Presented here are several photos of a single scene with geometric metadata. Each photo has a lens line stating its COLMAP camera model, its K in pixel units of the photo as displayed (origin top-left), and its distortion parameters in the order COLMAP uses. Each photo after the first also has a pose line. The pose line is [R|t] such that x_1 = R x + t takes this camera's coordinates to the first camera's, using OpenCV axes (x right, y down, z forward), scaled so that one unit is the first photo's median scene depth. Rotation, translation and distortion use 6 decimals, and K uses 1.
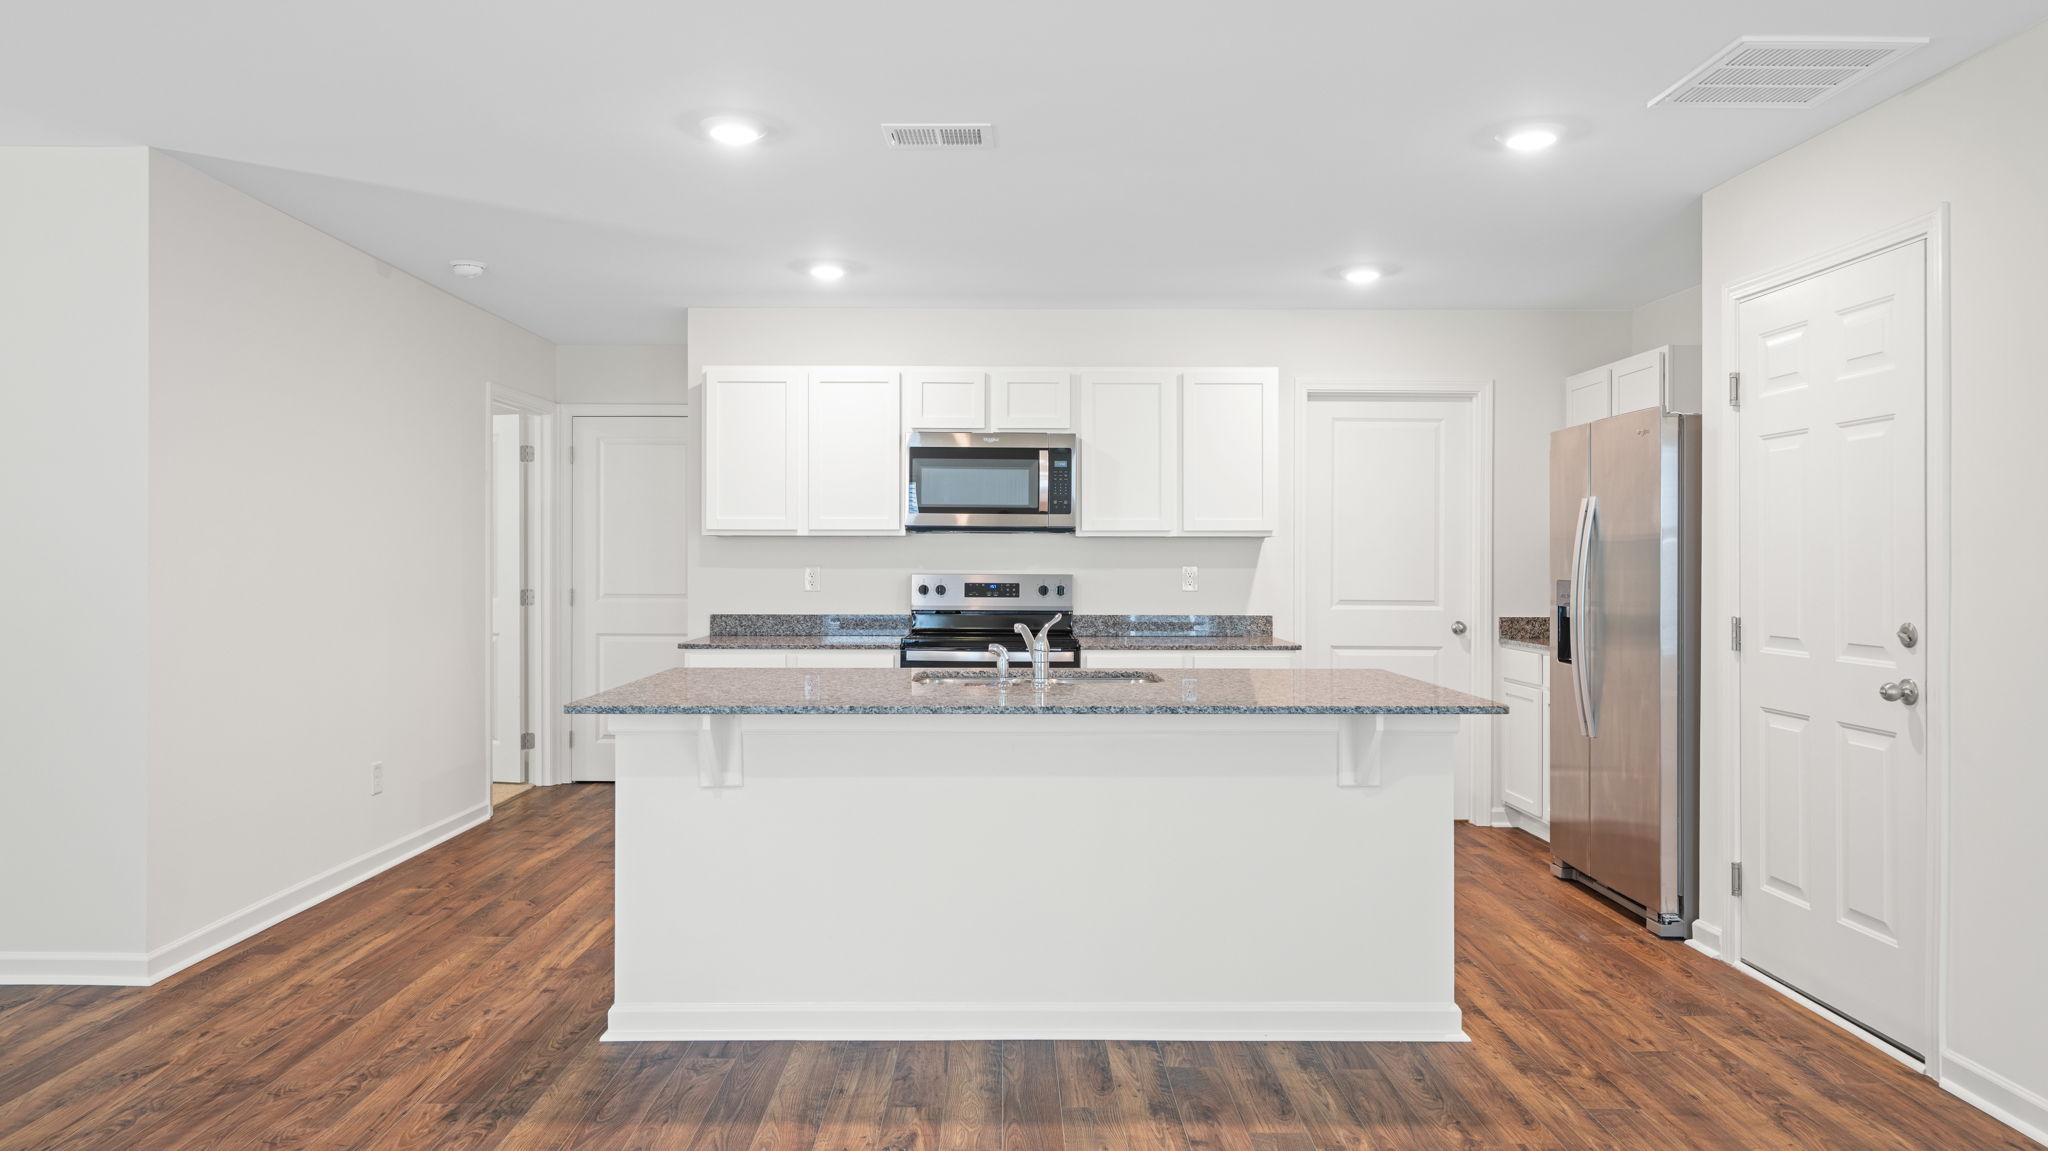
lens RADIAL K [[1294.8, 0, 1014.5], [0, 1294.8, 558.3], [0, 0, 1]] dist [0.001218, -0.002369]
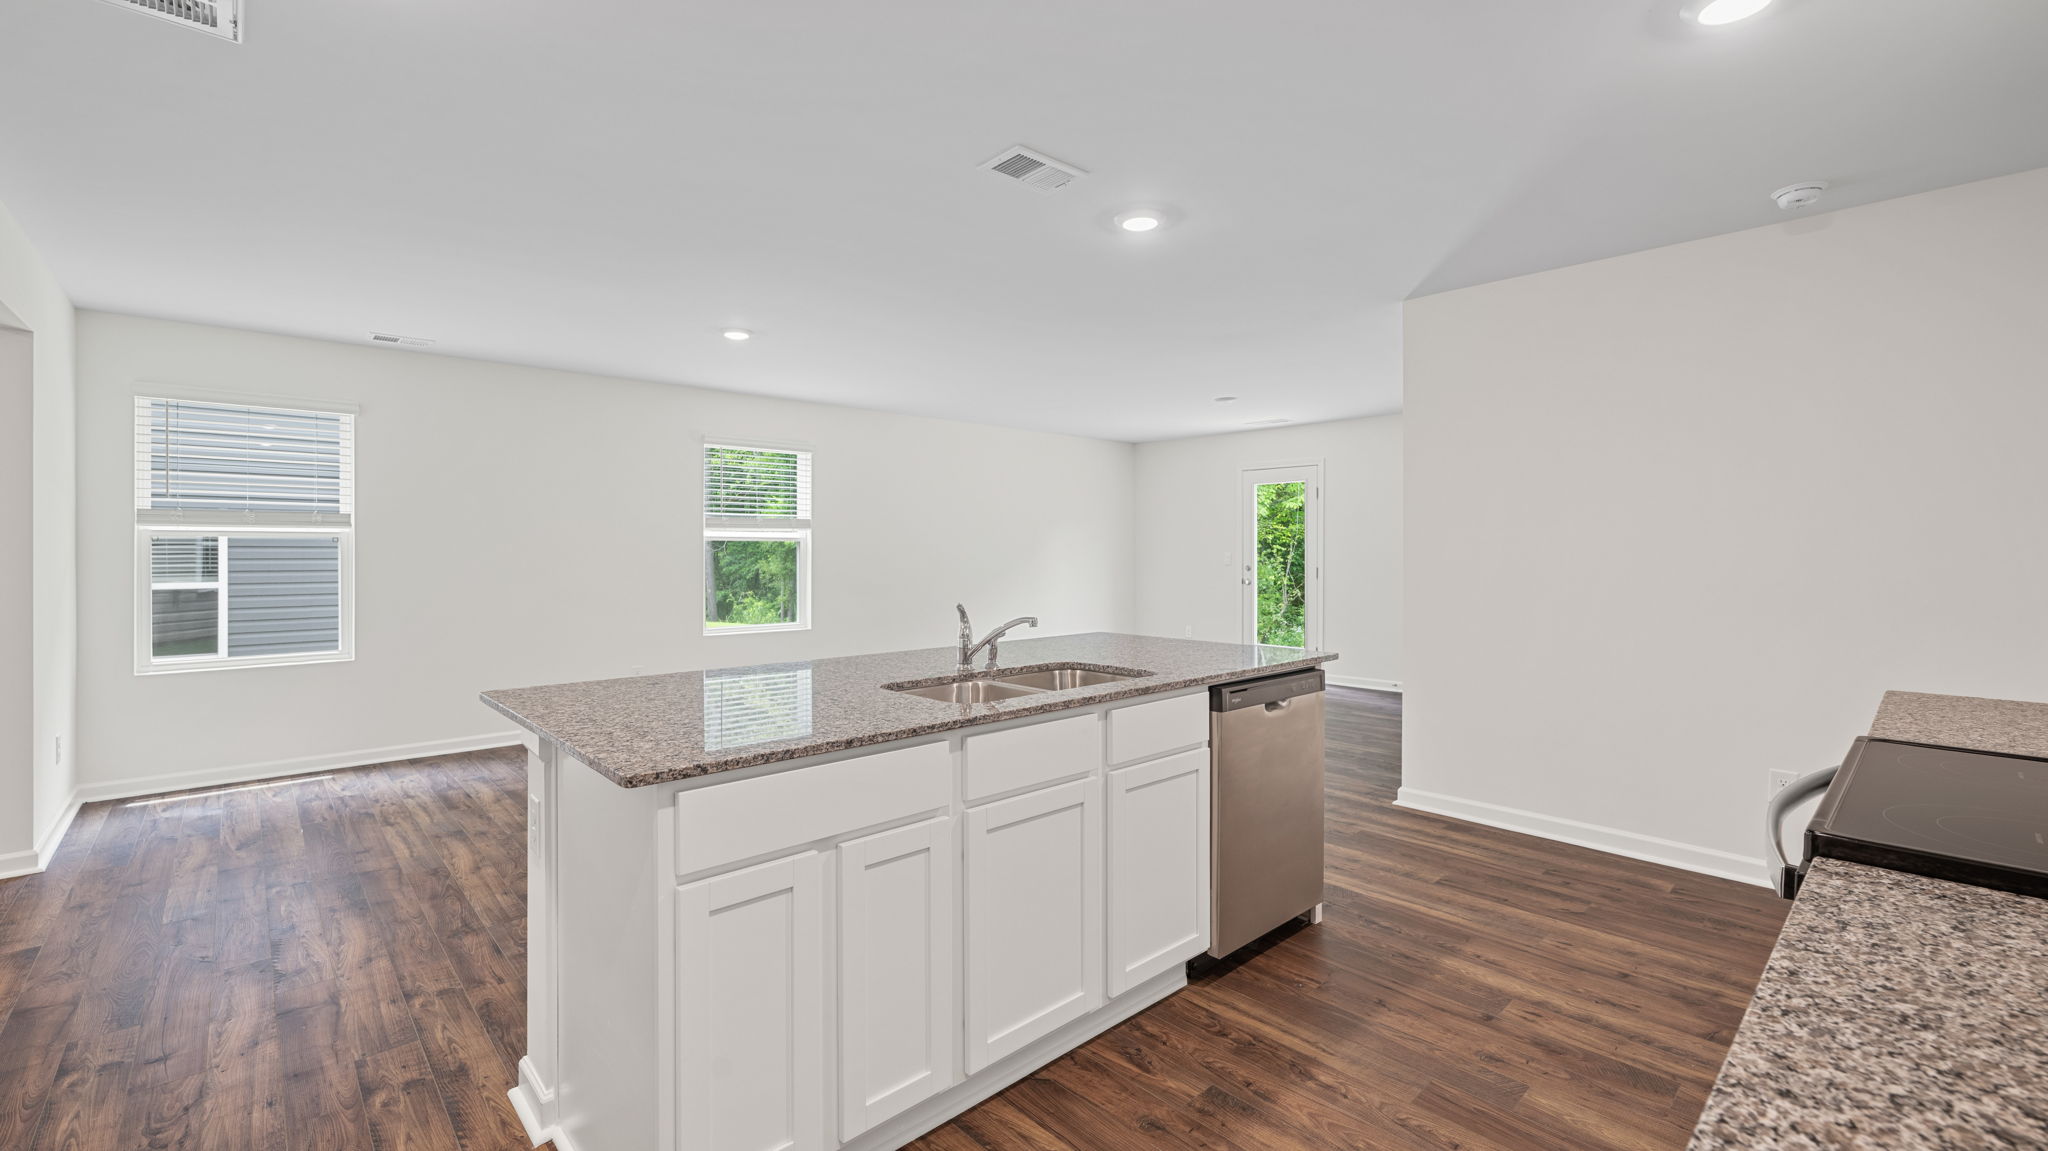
lens RADIAL K [[865.4, 0, 1025.0], [0, 865.4, 562.5], [0, 0, 1]] dist [-0.000486, -0.000067]
pose [[-0.739606, 0.008258, -0.672989, 0.287661], [-0.000123, 0.999923, 0.012405, 0.002201], [0.673040, 0.009257, -0.739548, 0.988723]]
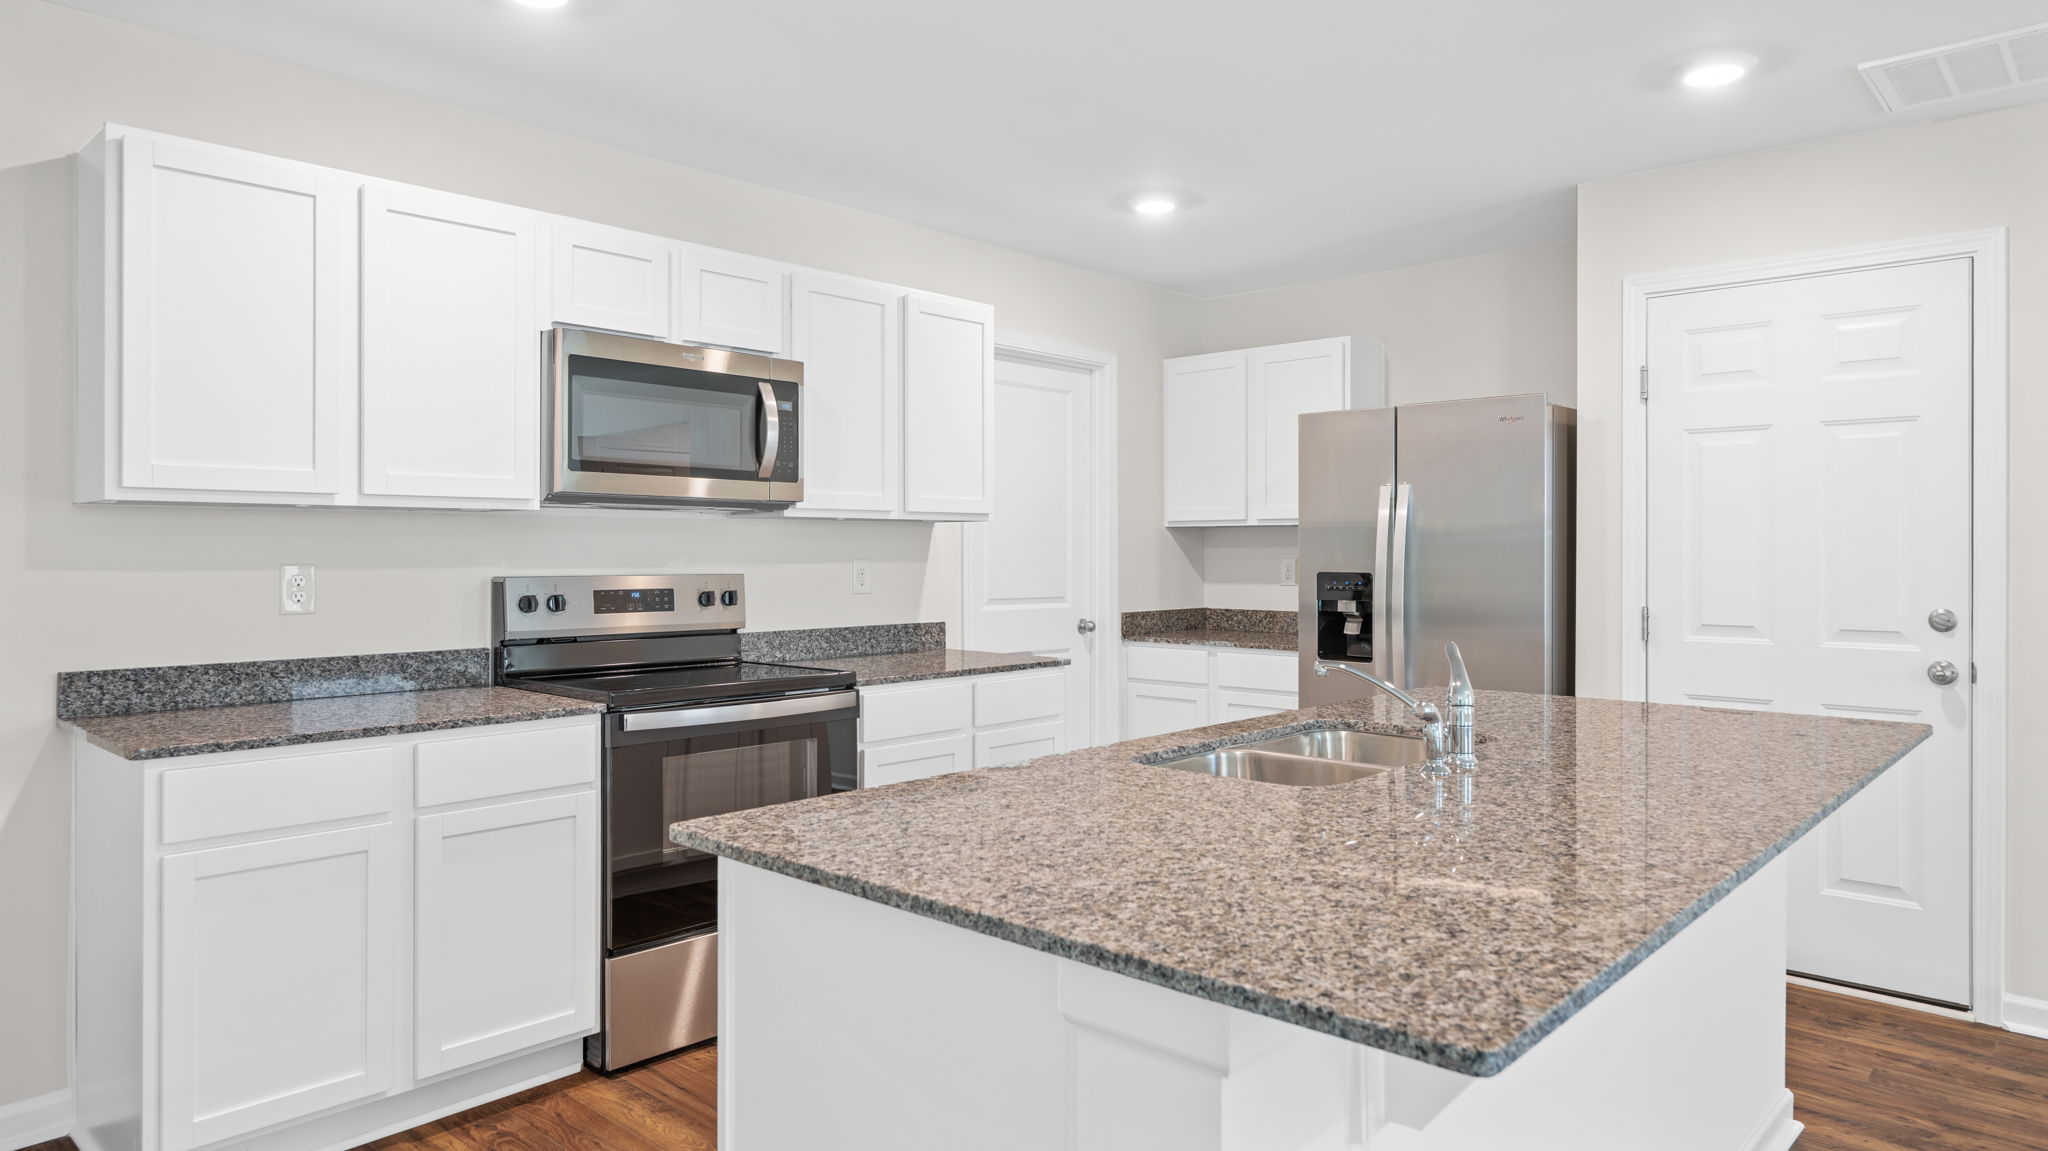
lens RADIAL K [[1232.9, 0, 1011.4], [0, 1232.9, 557.8], [0, 0, 1]] dist [-0.003218, 0.000579]
pose [[0.690539, -0.006003, 0.723270, -0.339405], [0.000145, 0.999967, 0.008161, -0.001030], [-0.723295, -0.005530, 0.690517, 0.487637]]
